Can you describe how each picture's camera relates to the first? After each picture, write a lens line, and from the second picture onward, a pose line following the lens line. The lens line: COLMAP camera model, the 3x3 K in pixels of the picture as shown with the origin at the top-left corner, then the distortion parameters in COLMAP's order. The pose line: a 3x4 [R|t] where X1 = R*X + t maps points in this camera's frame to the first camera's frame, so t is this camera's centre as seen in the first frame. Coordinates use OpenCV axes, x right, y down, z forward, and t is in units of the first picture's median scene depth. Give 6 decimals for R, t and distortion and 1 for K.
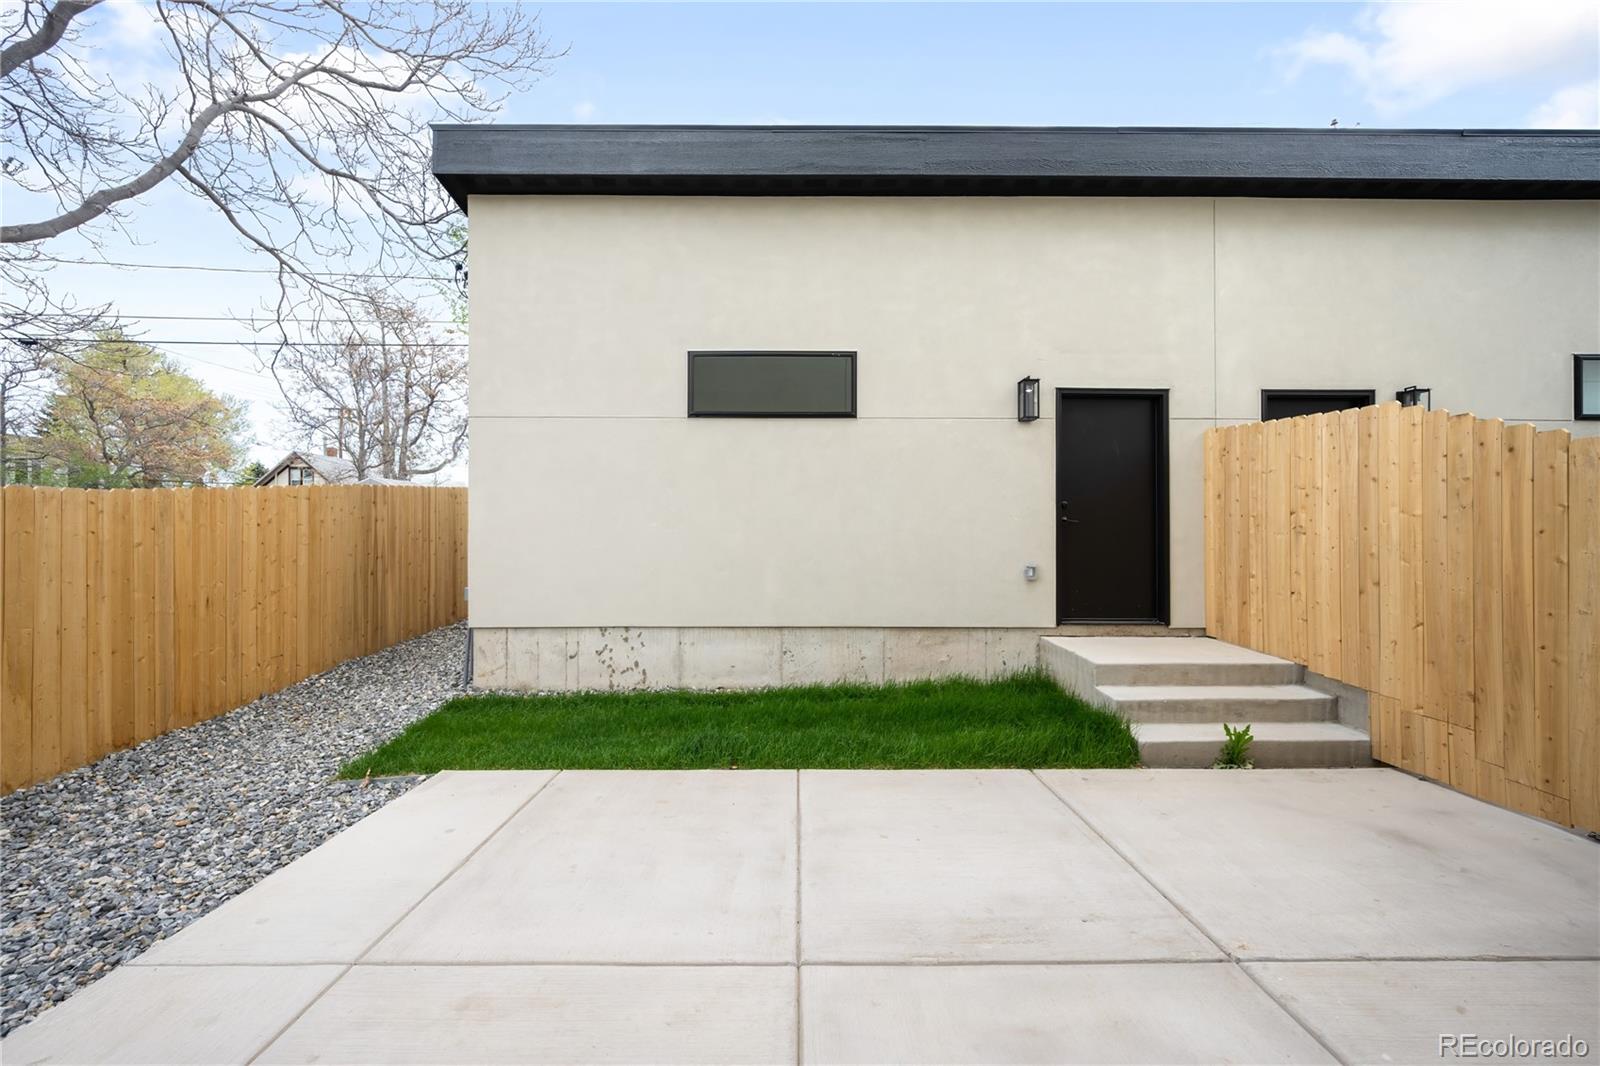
lens RADIAL K [[649.7, 0, 800.2], [0, 649.7, 534.0], [0, 0, 1]] dist [-0.001295, 0.000028]
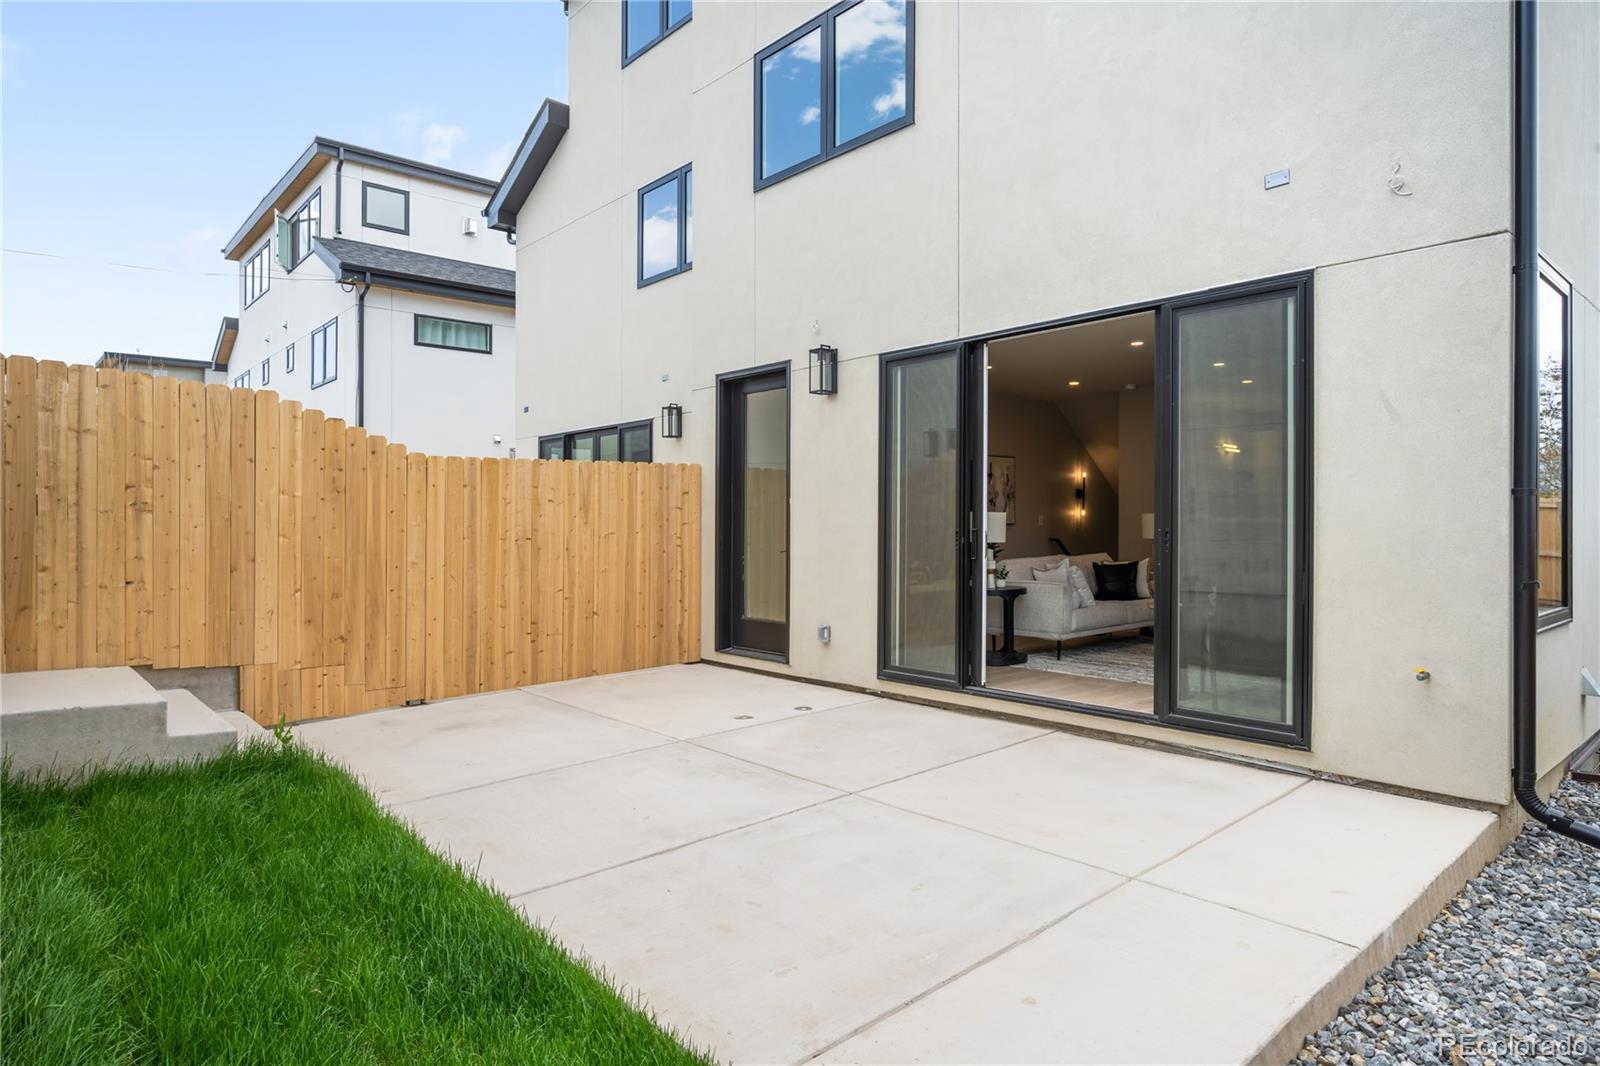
lens RADIAL K [[902.1, 0, 792.7], [0, 902.1, 527.0], [0, 0, 1]] dist [-0.000758, -0.000075]
pose [[-0.664665, 0.000775, 0.747142, -0.581584], [0.004145, 0.999988, 0.002650, 0.017478], [-0.747130, 0.004858, -0.664660, 0.983579]]
